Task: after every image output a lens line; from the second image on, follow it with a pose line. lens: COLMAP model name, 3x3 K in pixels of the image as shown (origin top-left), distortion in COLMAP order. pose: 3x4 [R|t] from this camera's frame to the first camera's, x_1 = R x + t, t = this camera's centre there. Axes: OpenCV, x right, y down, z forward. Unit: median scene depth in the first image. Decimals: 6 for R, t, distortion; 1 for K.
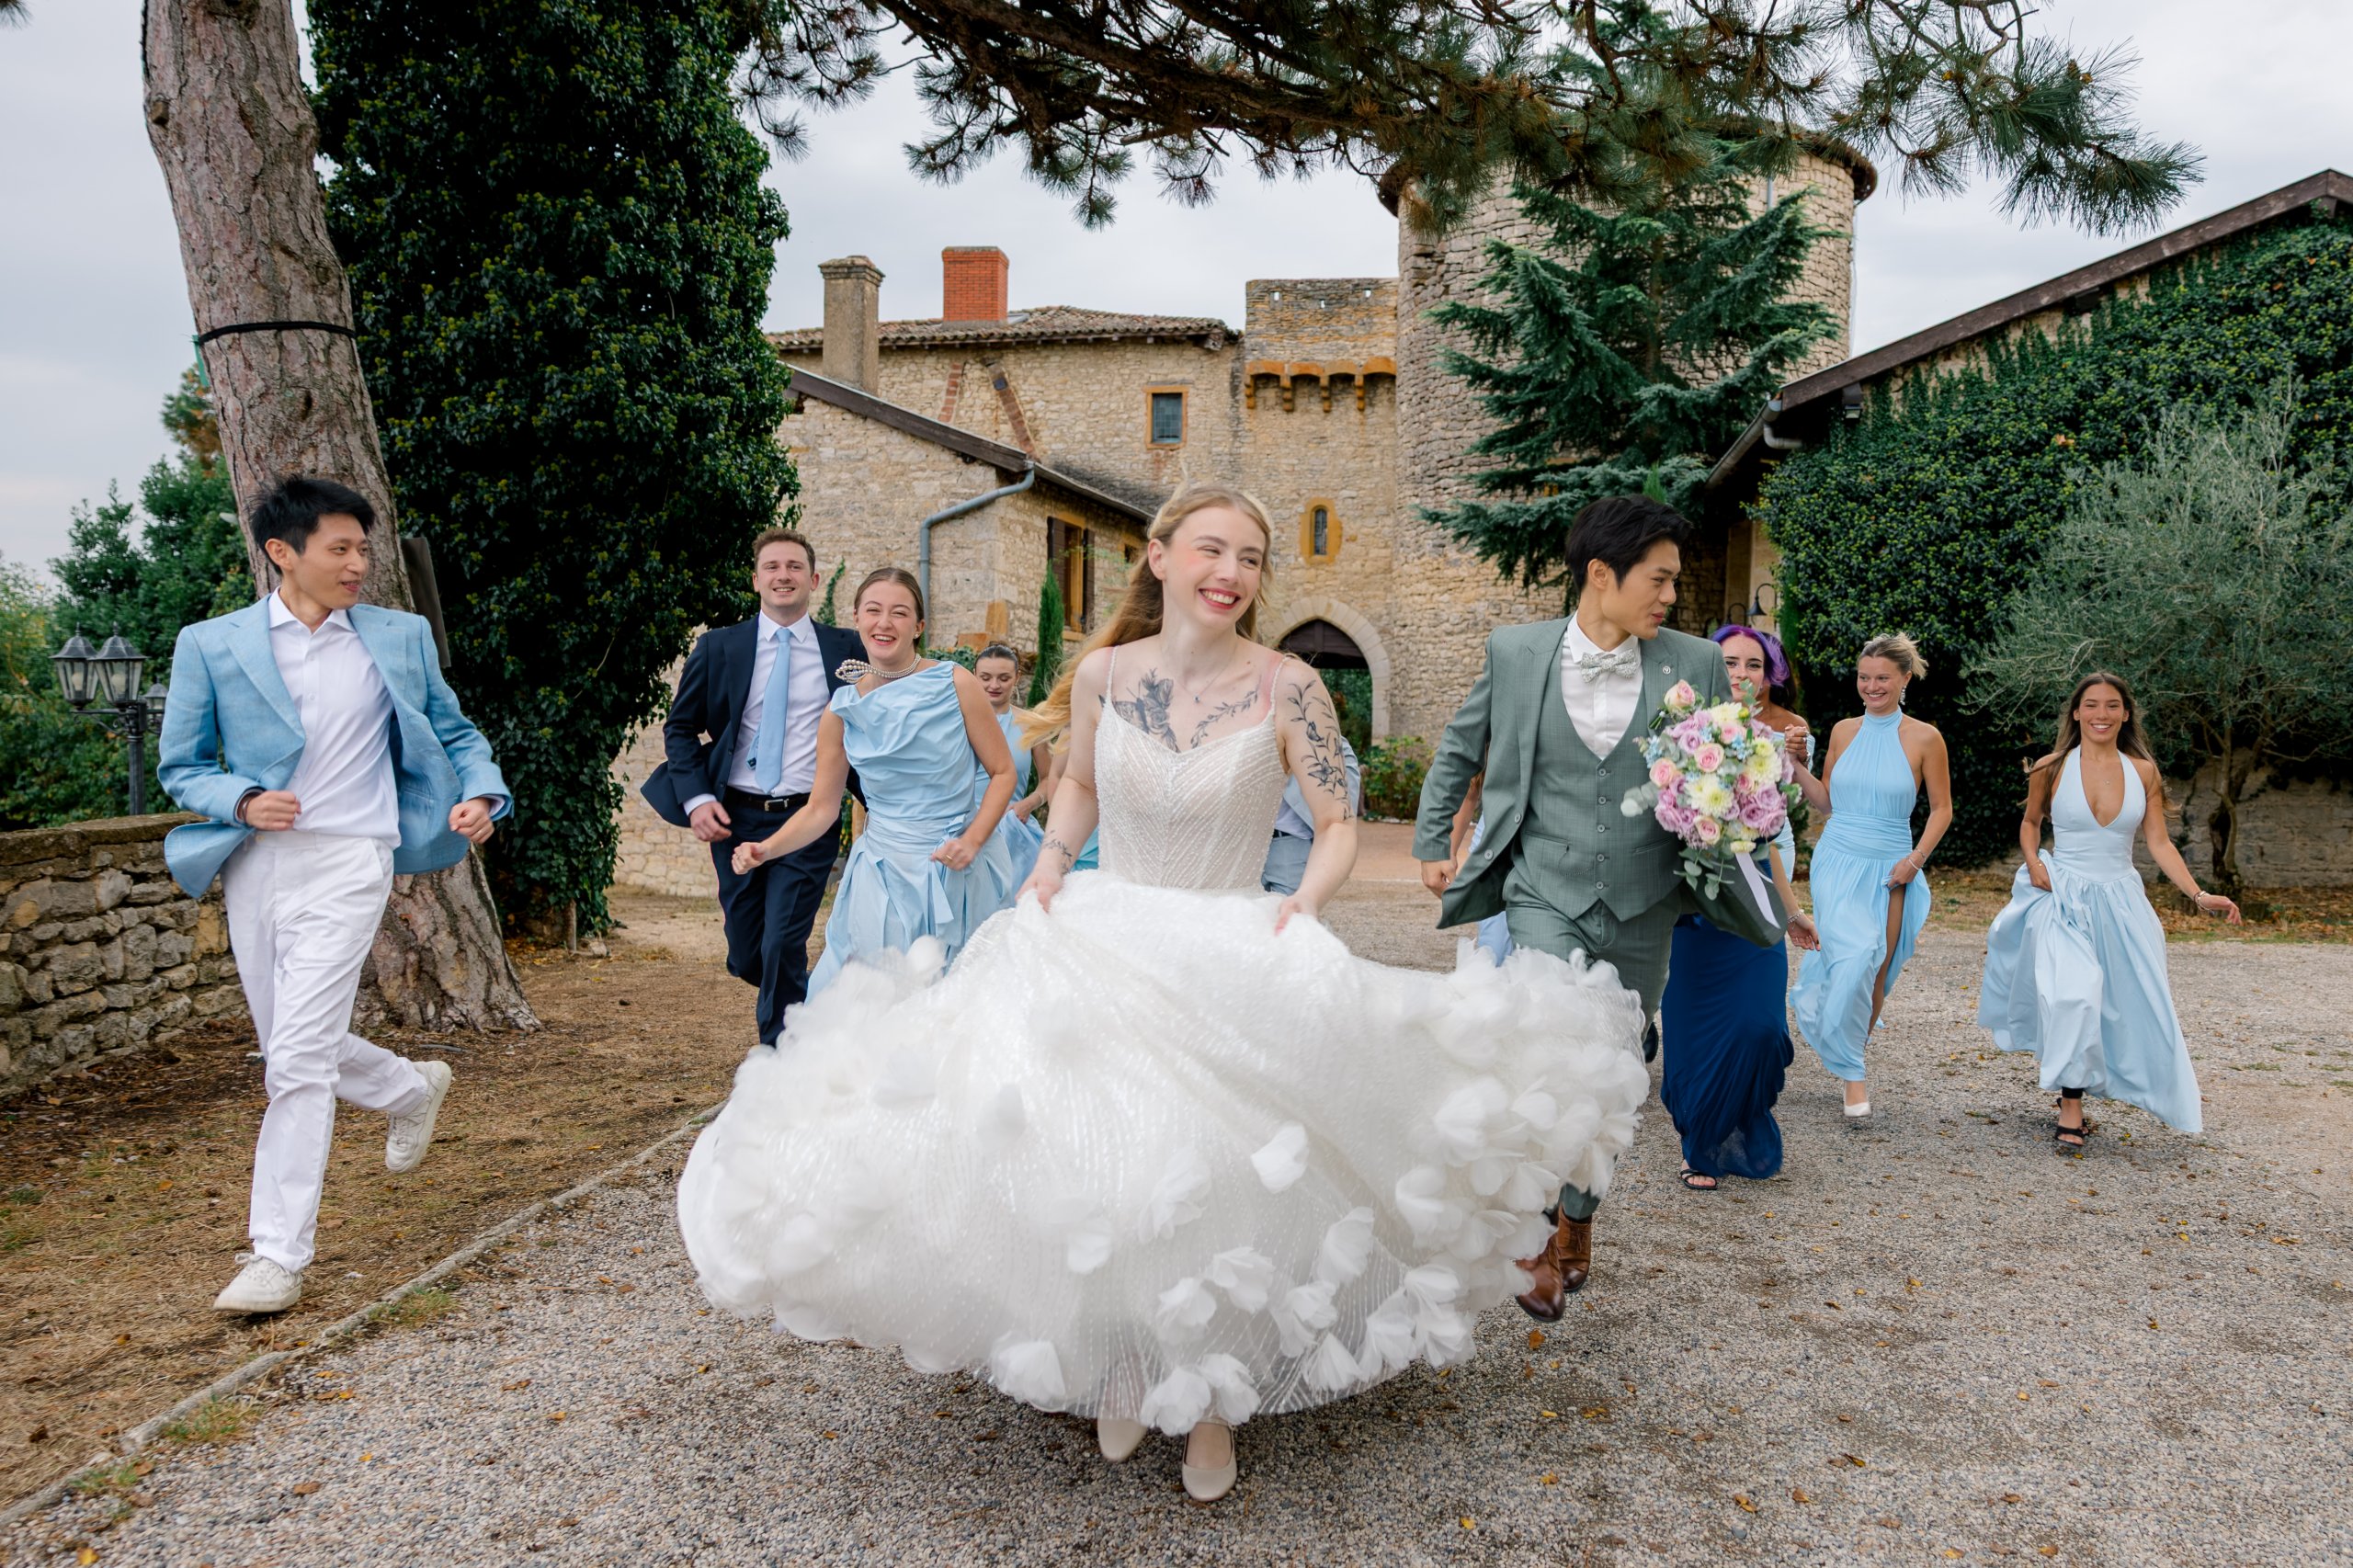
lens RADIAL K [[3657.9, 0, 1176.5], [0, 3657.9, 784.0], [0, 0, 1]] dist [0.021387, 0.068200]
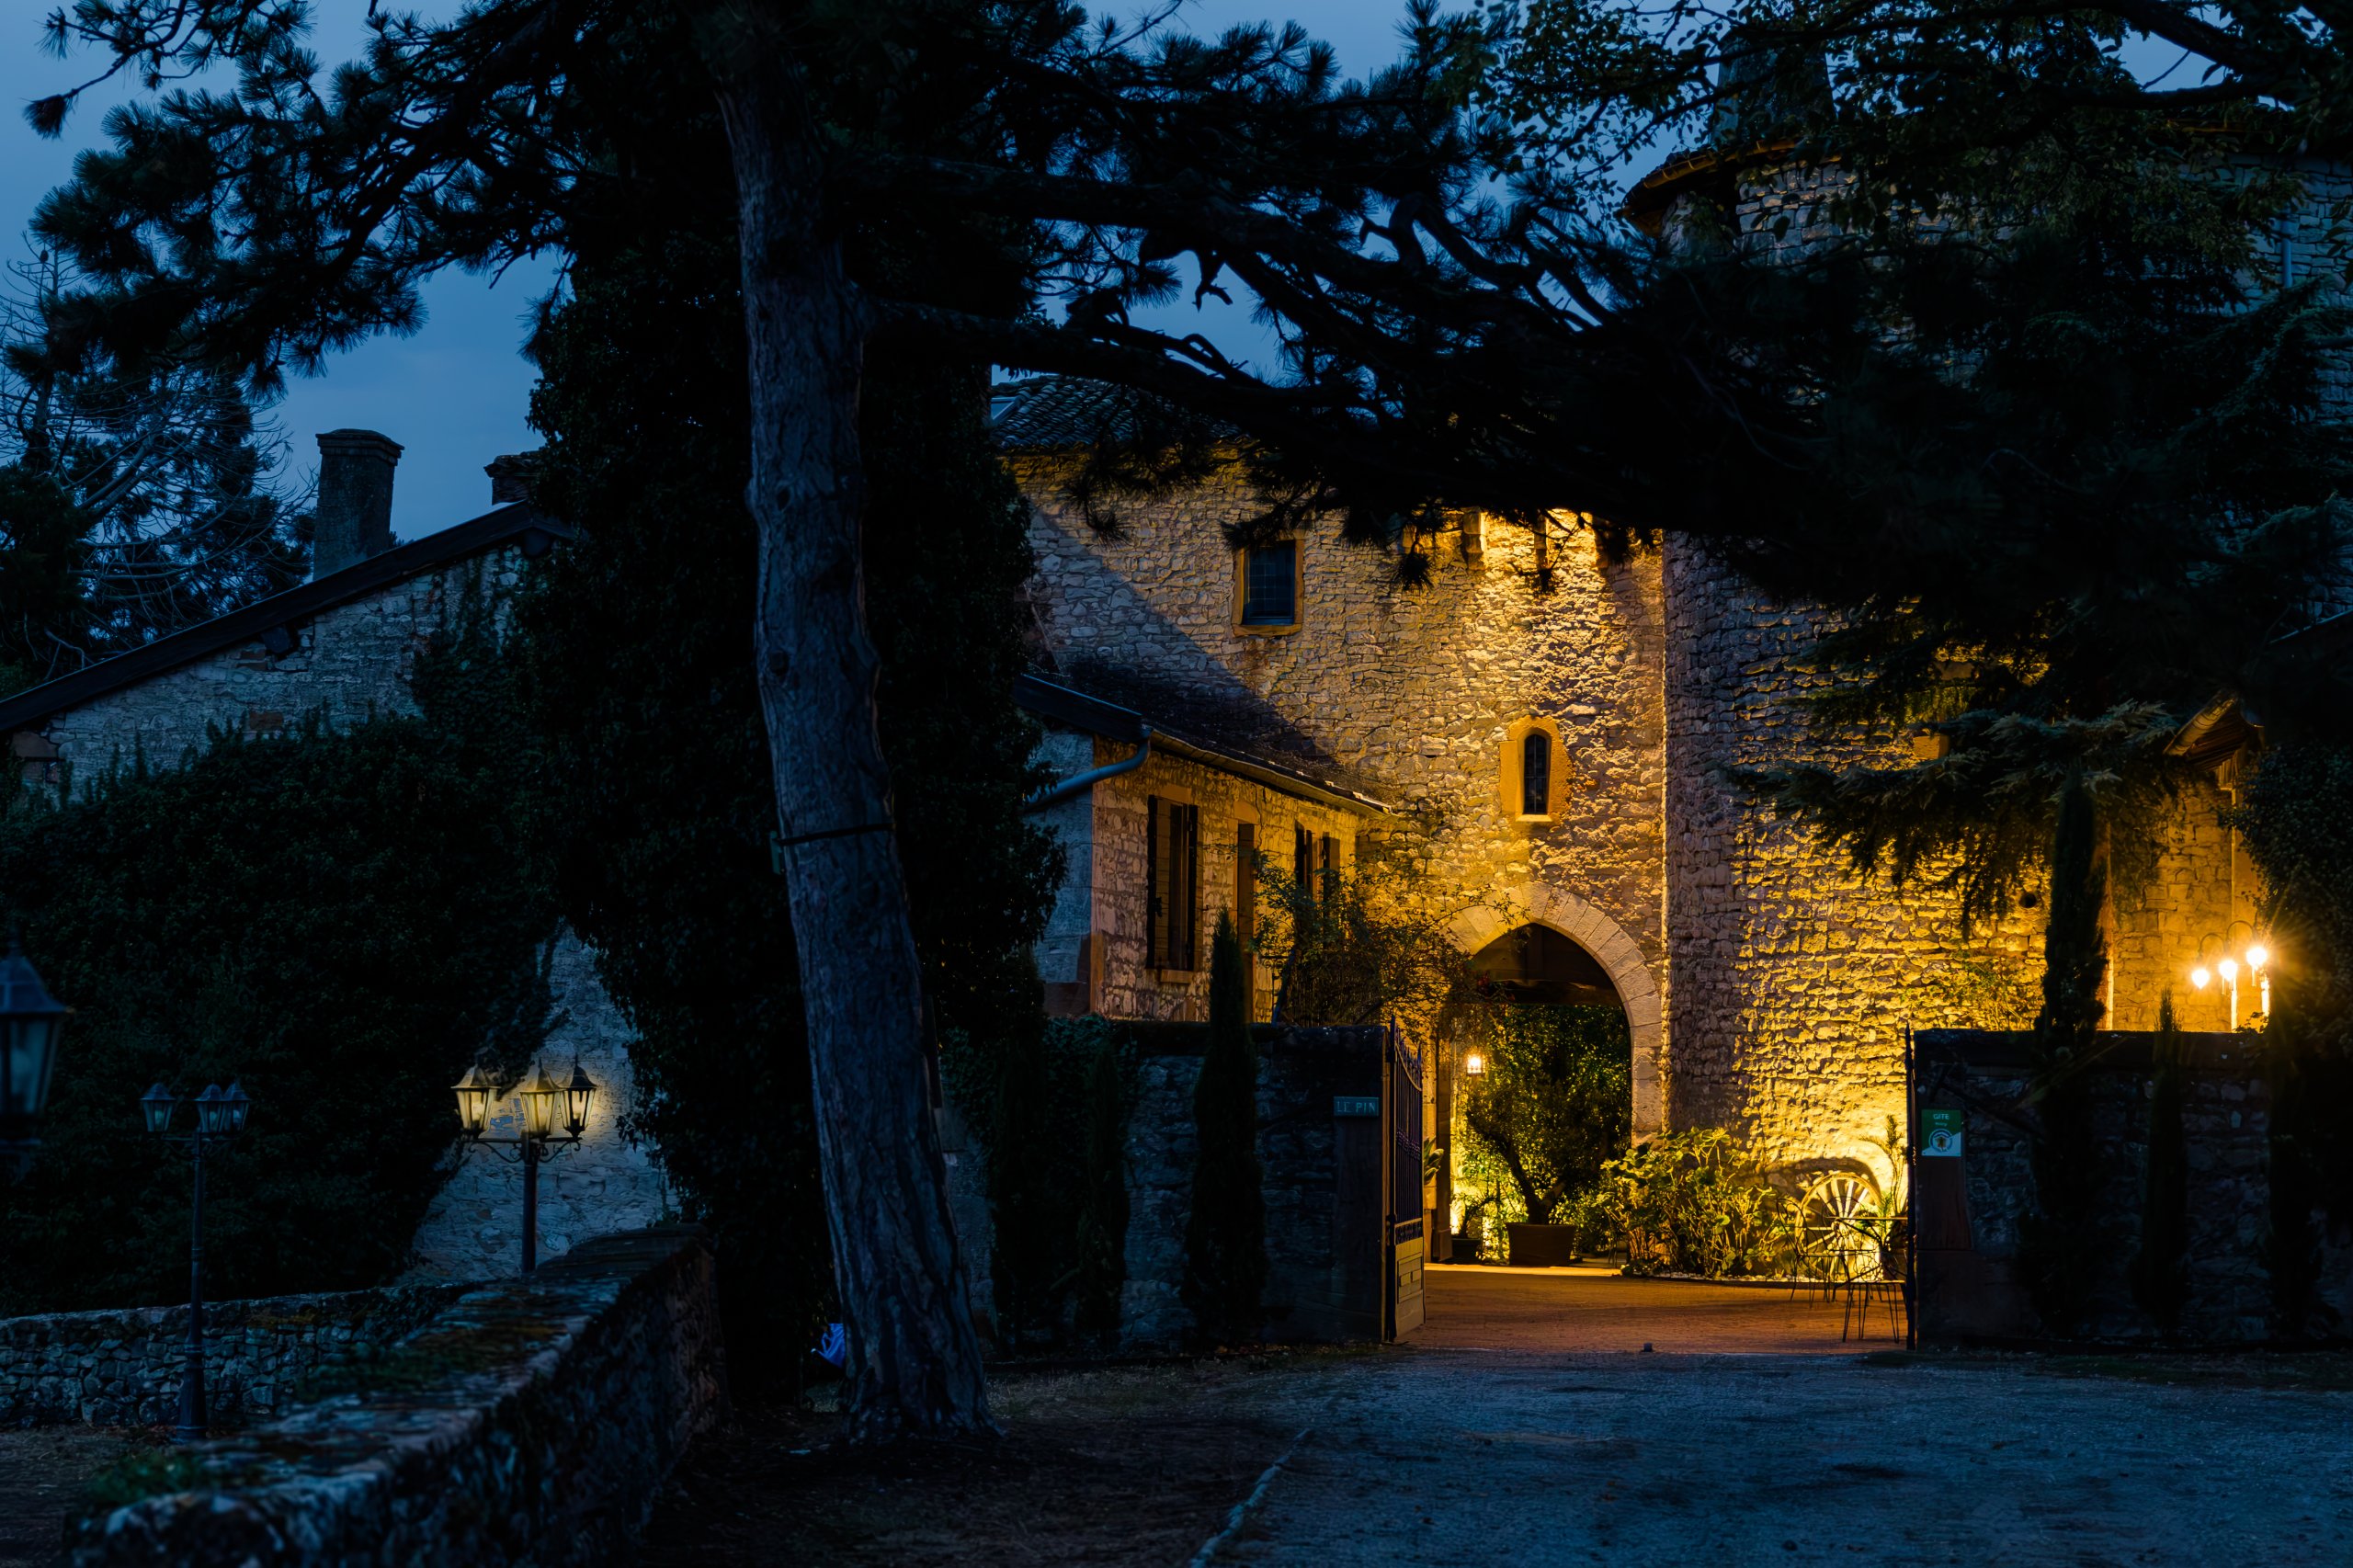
lens RADIAL K [[3657.9, 0, 1176.5], [0, 3657.9, 784.0], [0, 0, 1]] dist [0.021387, 0.068200]
pose [[0.994737, -0.017736, -0.100912, 0.035583], [0.005925, 0.993213, -0.116161, 0.000392], [0.102287, 0.114951, 0.988091, 0.358674]]
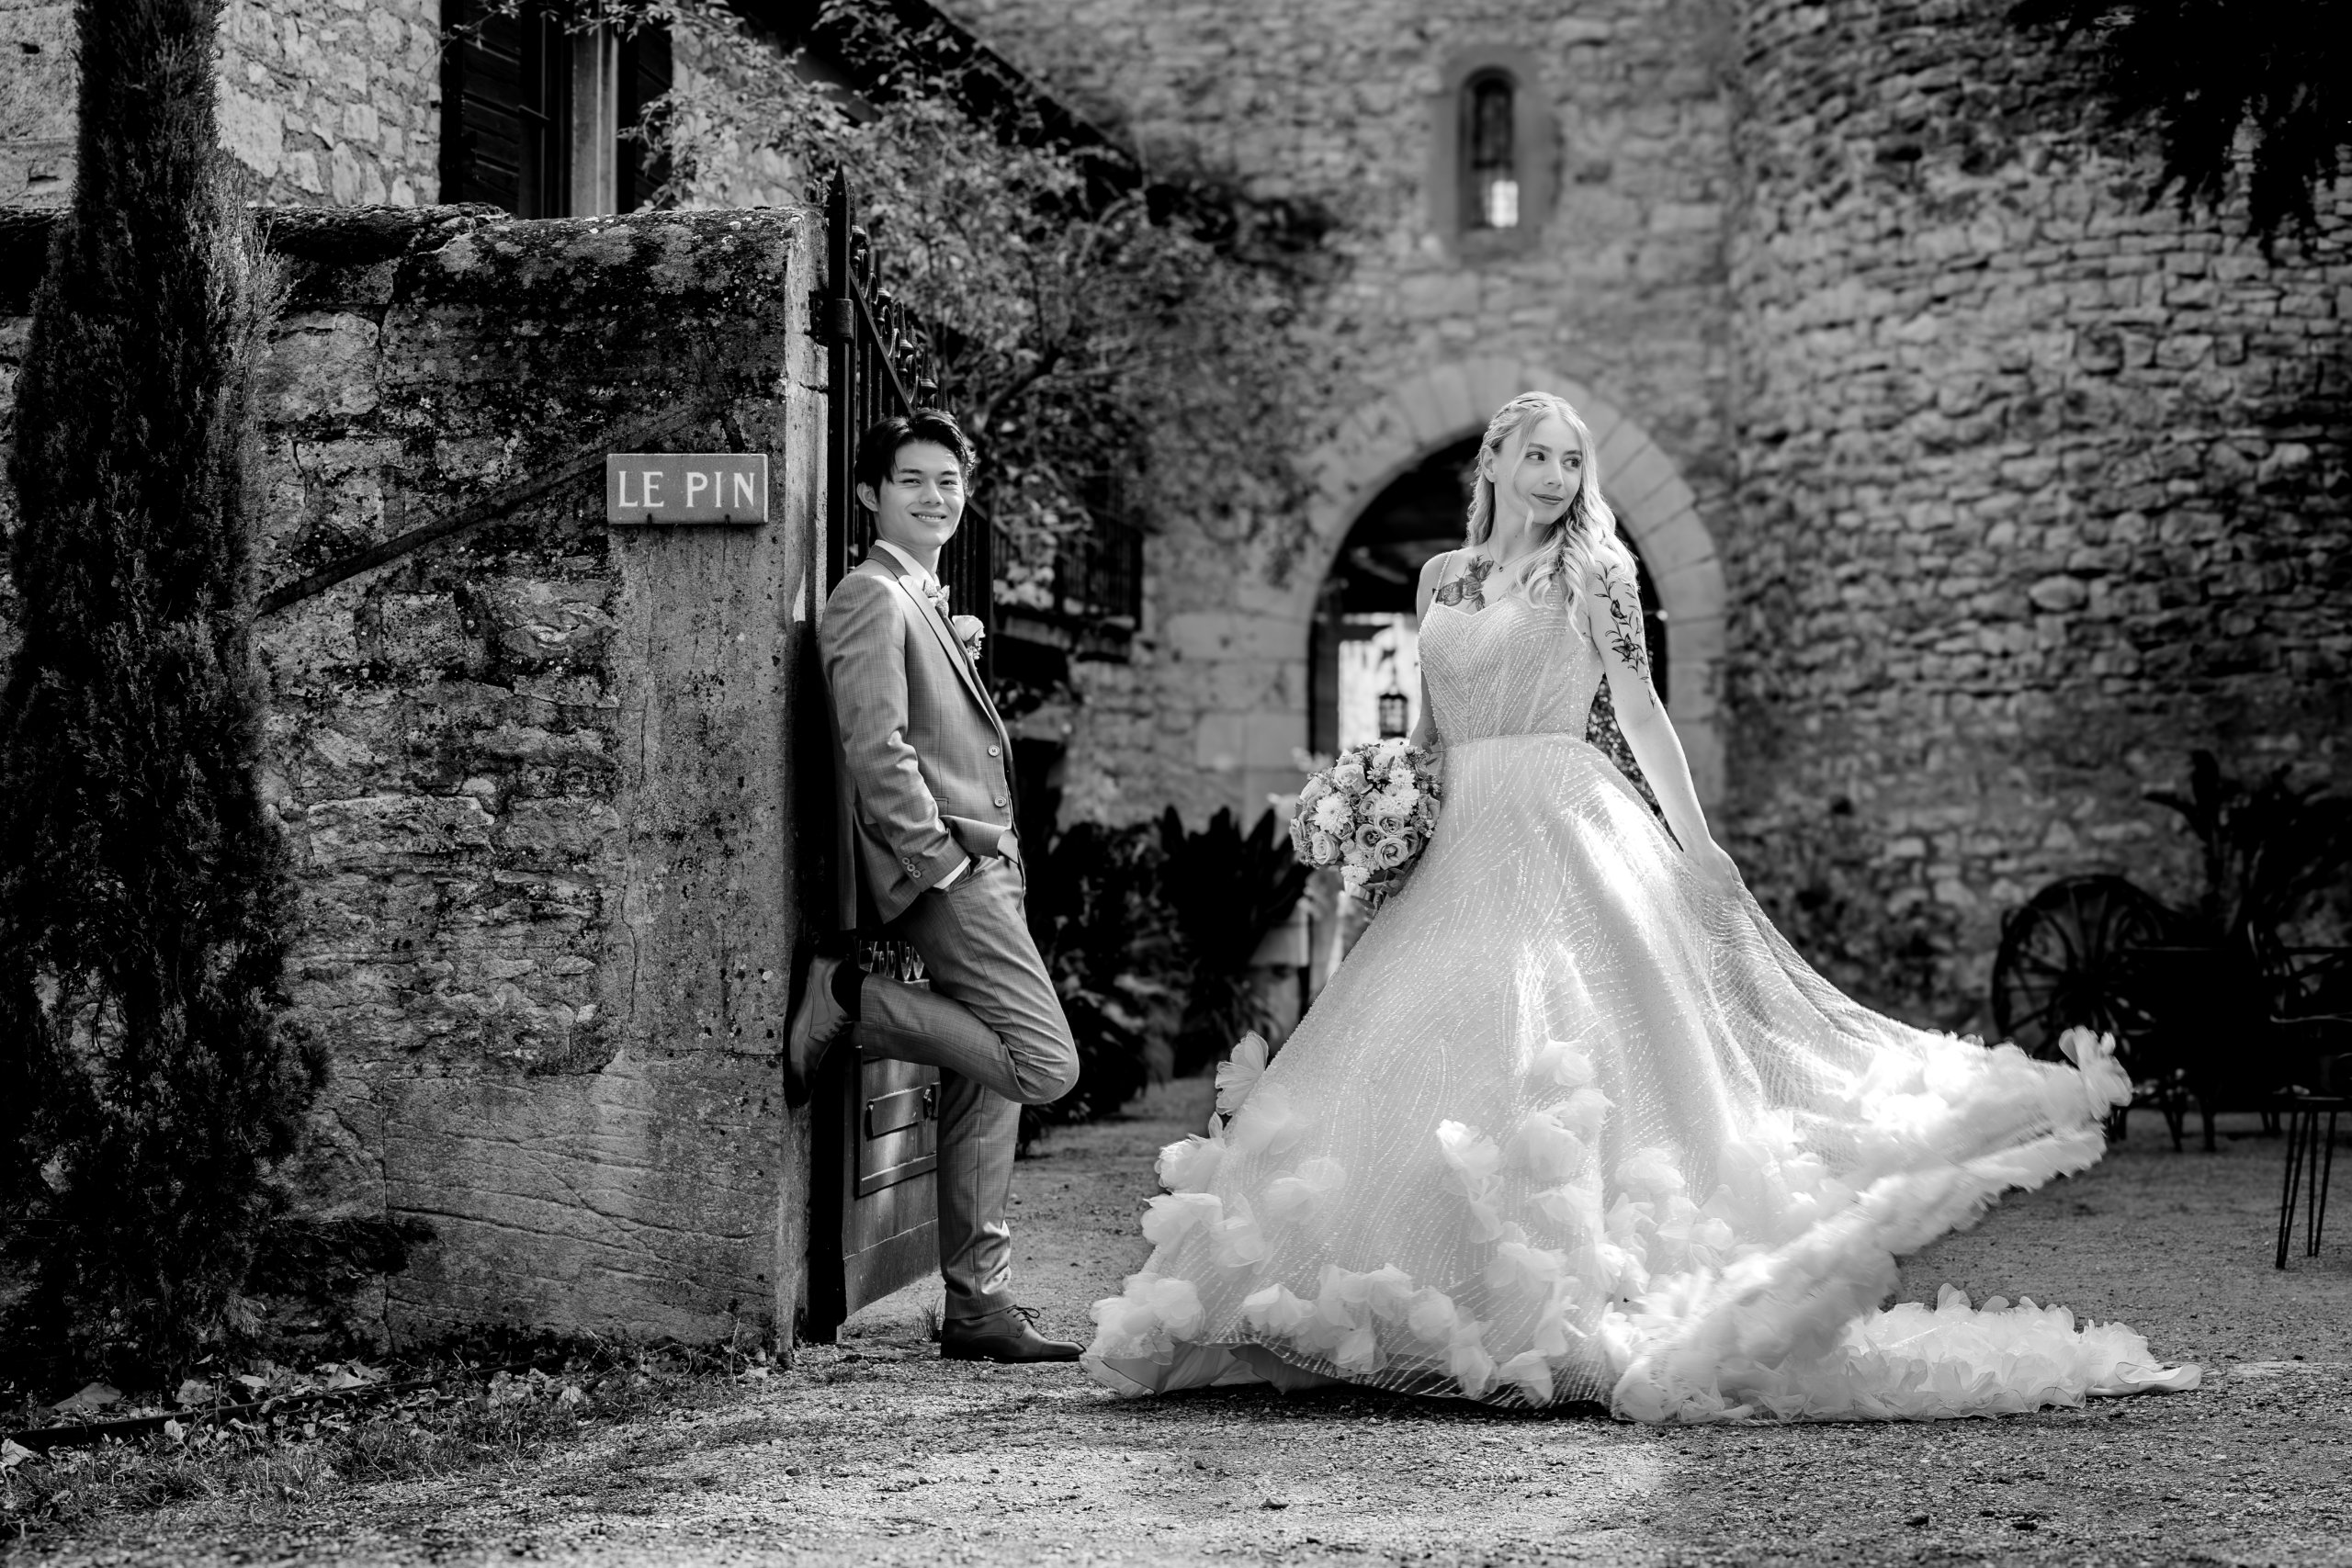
lens RADIAL K [[3656.1, 0, 1176.0], [0, 3656.1, 784.0], [0, 0, 1]] dist [0.021387, 0.068200]
pose [[0.994051, -0.013798, -0.108040, 0.038256], [0.007213, 0.998105, -0.061107, 0.002814], [0.108678, 0.059965, 0.992267, 0.526840]]
